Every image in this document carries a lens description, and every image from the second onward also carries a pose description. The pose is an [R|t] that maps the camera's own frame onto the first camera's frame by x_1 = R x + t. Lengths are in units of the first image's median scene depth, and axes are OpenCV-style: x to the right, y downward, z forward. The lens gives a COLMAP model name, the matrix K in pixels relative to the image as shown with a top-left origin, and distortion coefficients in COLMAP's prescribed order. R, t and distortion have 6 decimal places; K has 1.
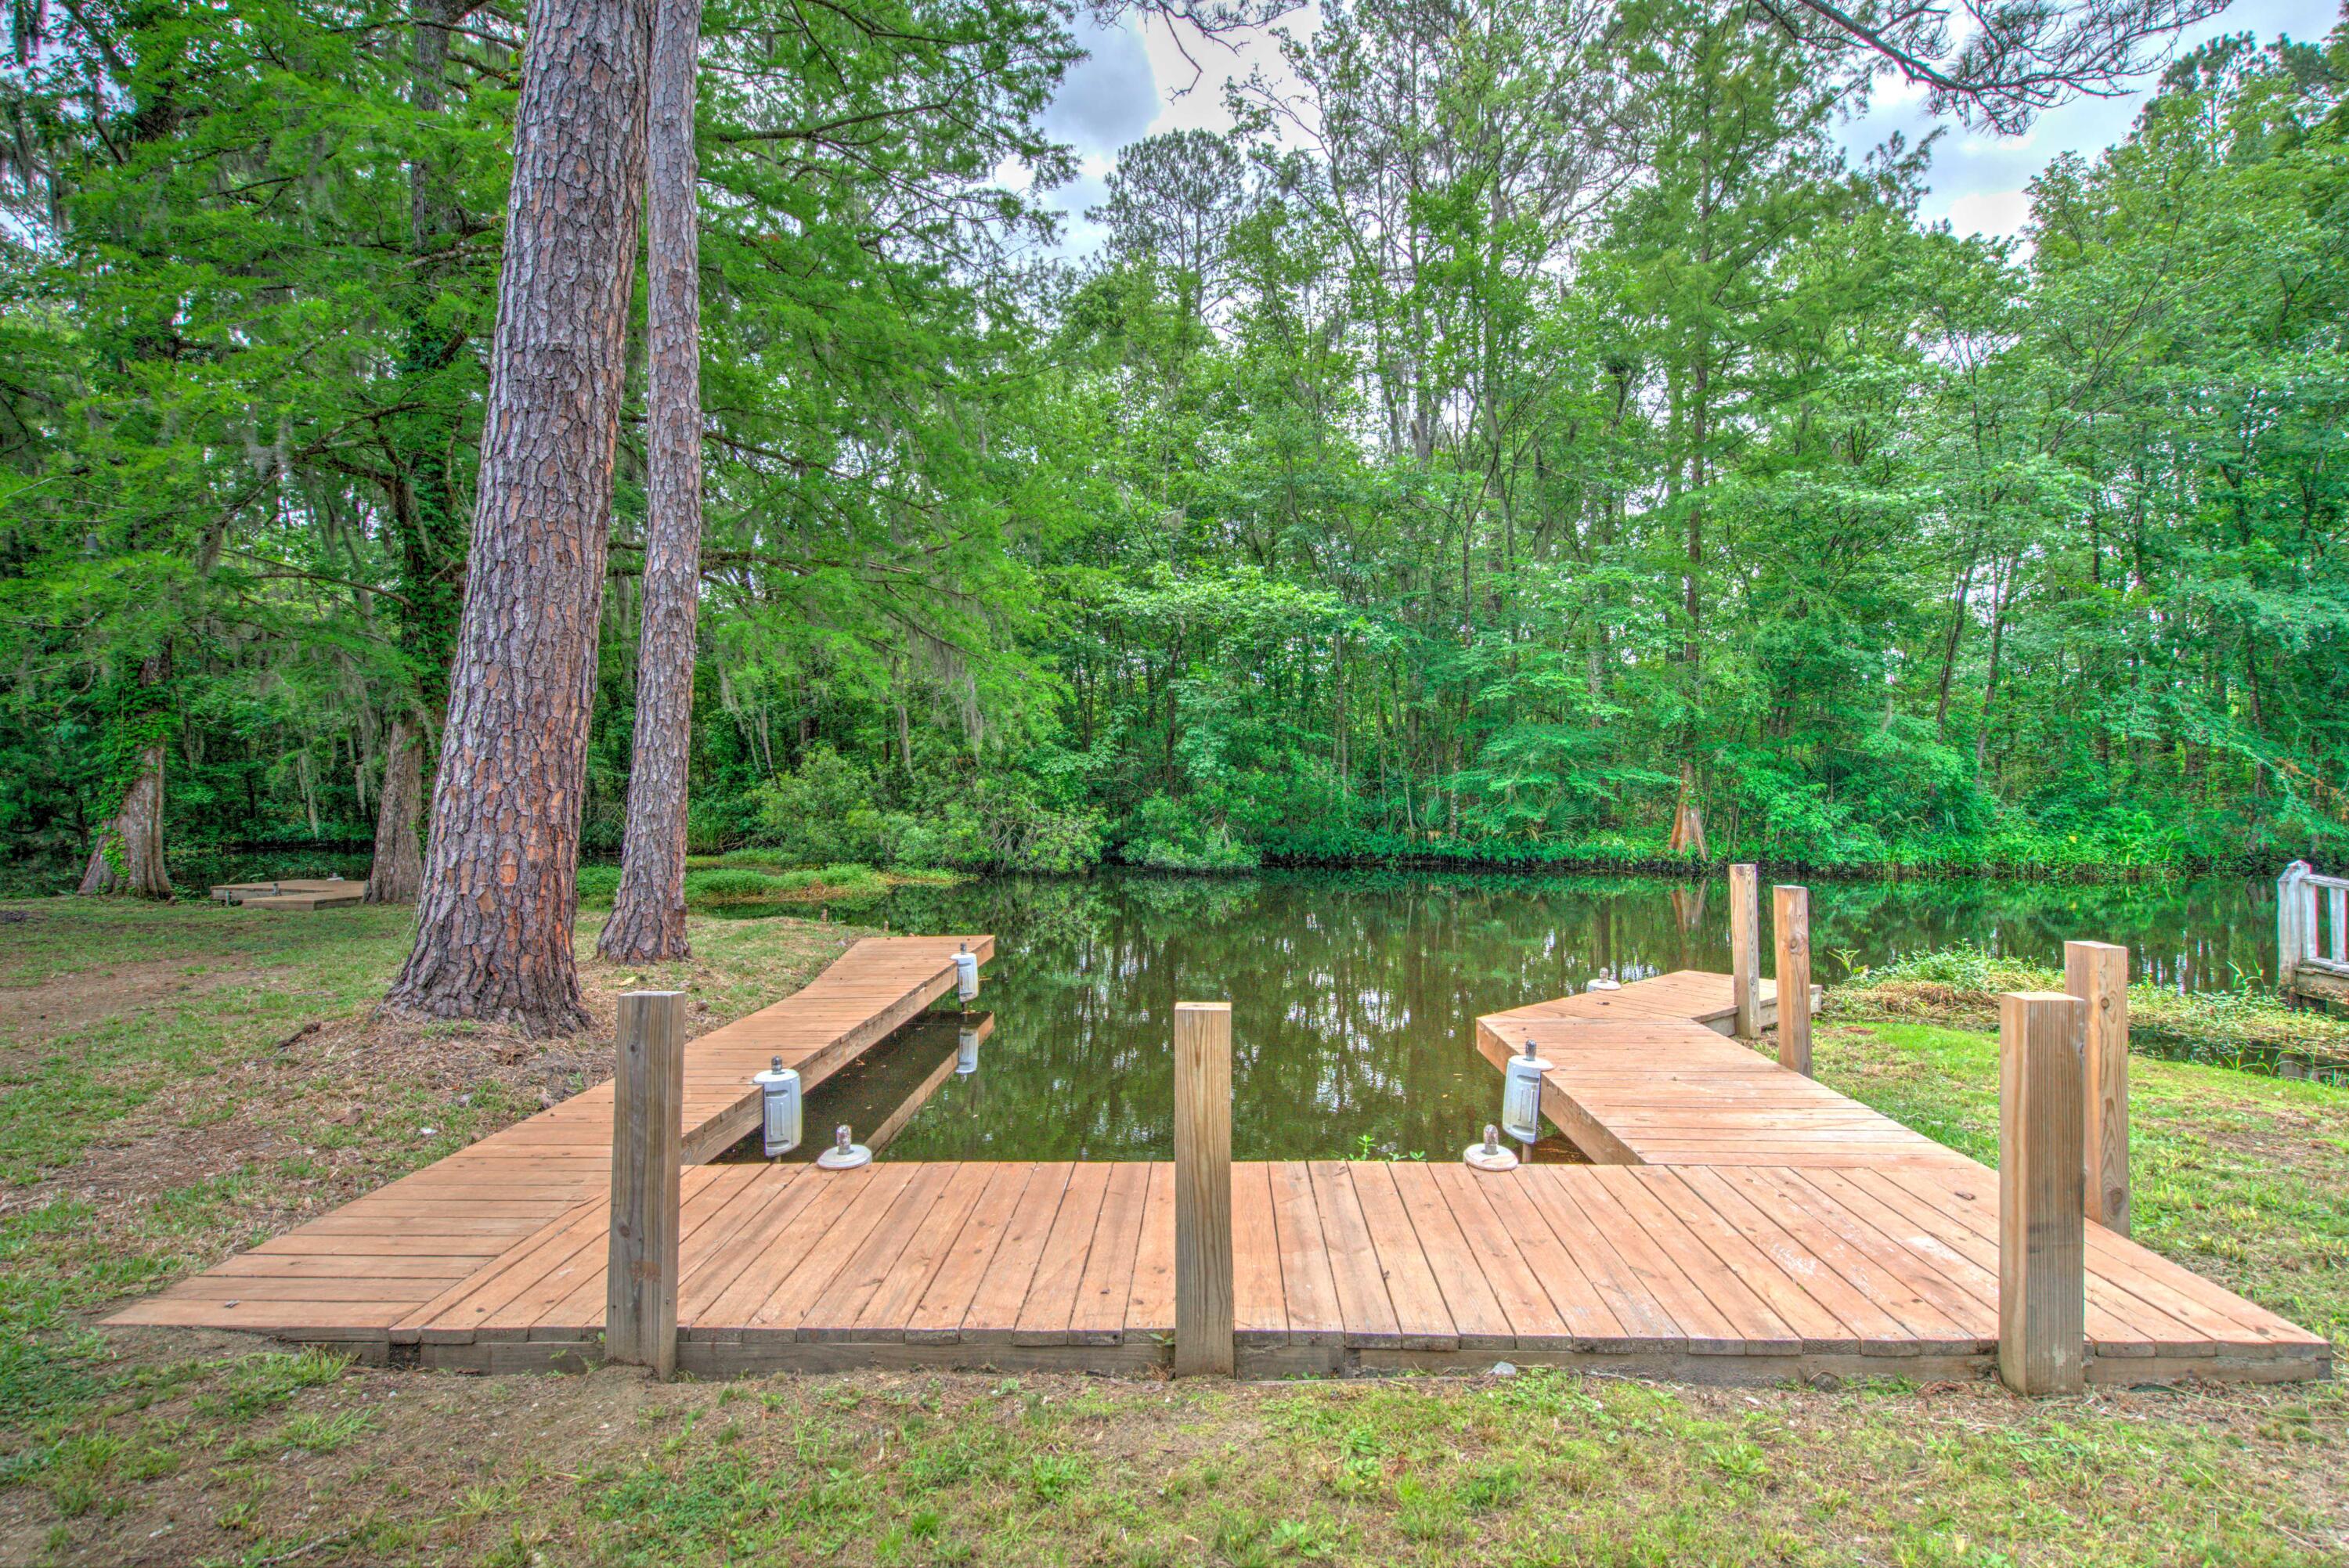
lens RADIAL K [[1085.6, 0, 1173.6], [0, 1085.6, 777.0], [0, 0, 1]] dist [0.002742, -0.002519]
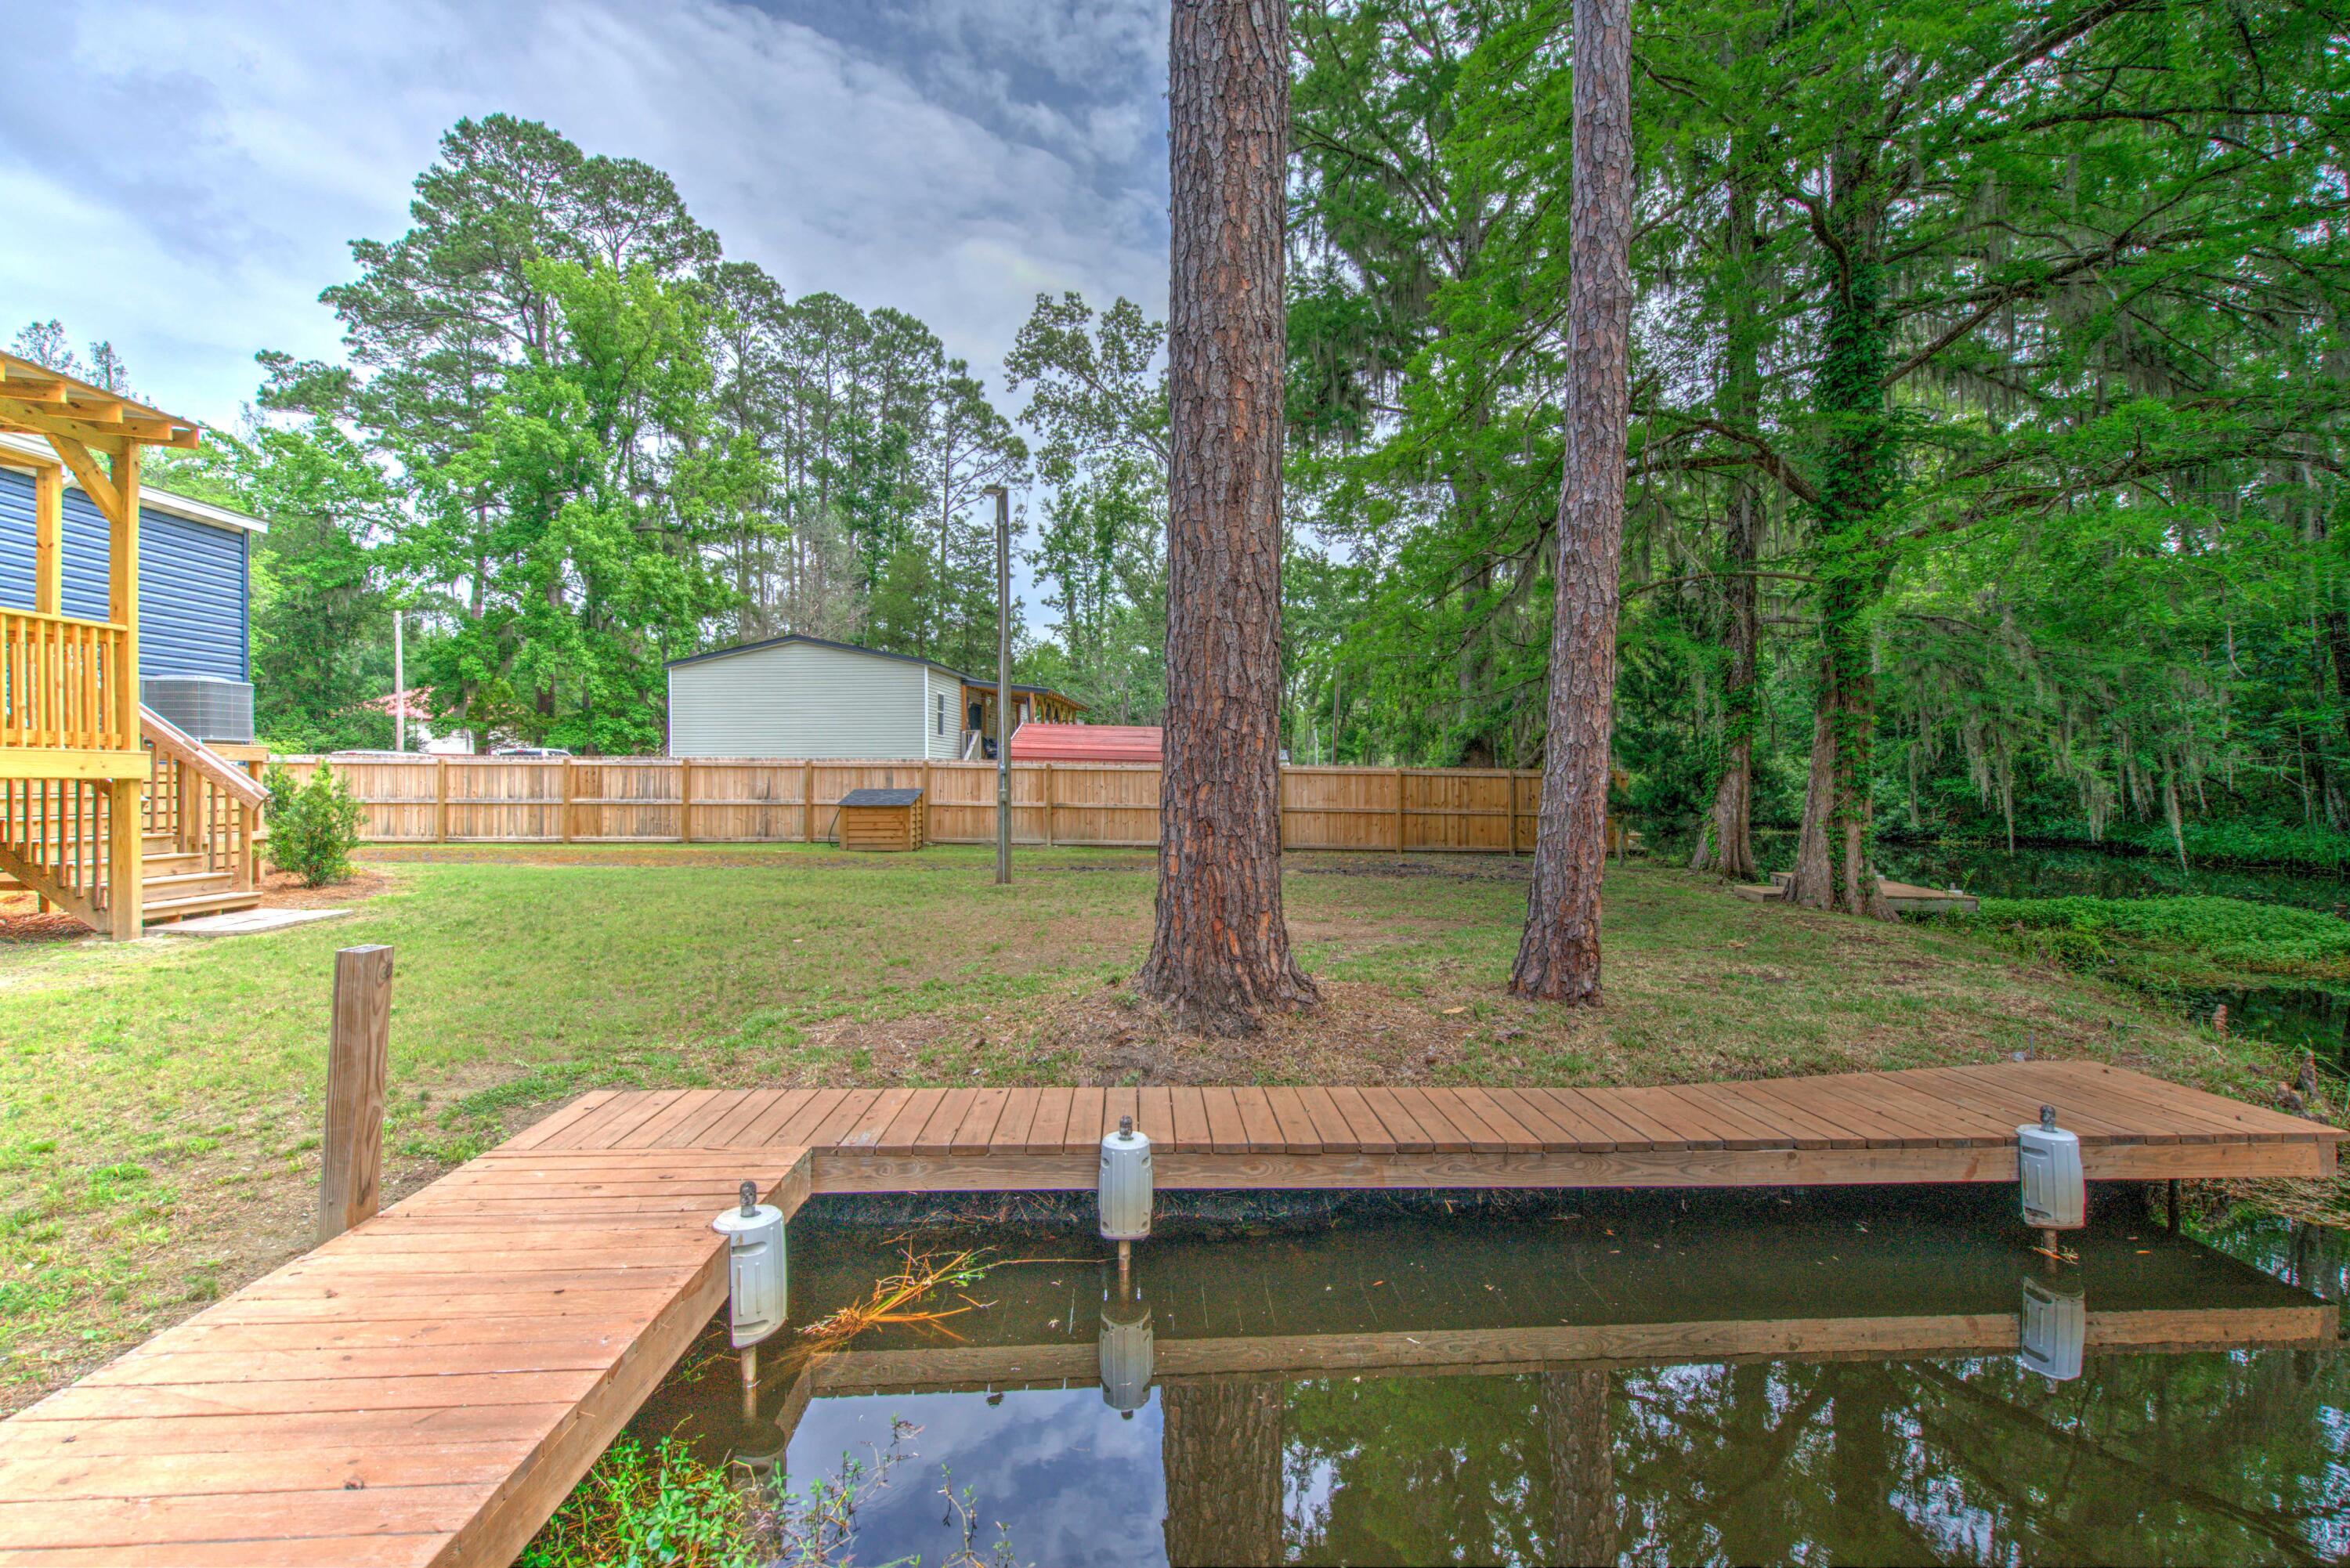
lens RADIAL K [[1086.1, 0, 1170.1], [0, 1086.1, 779.2], [0, 0, 1]] dist [0.002742, -0.002519]
pose [[0.075854, 0.002720, -0.997115, 0.401677], [0.005018, 0.999983, 0.003109, 0.005323], [0.997106, -0.005239, 0.075839, 0.888690]]
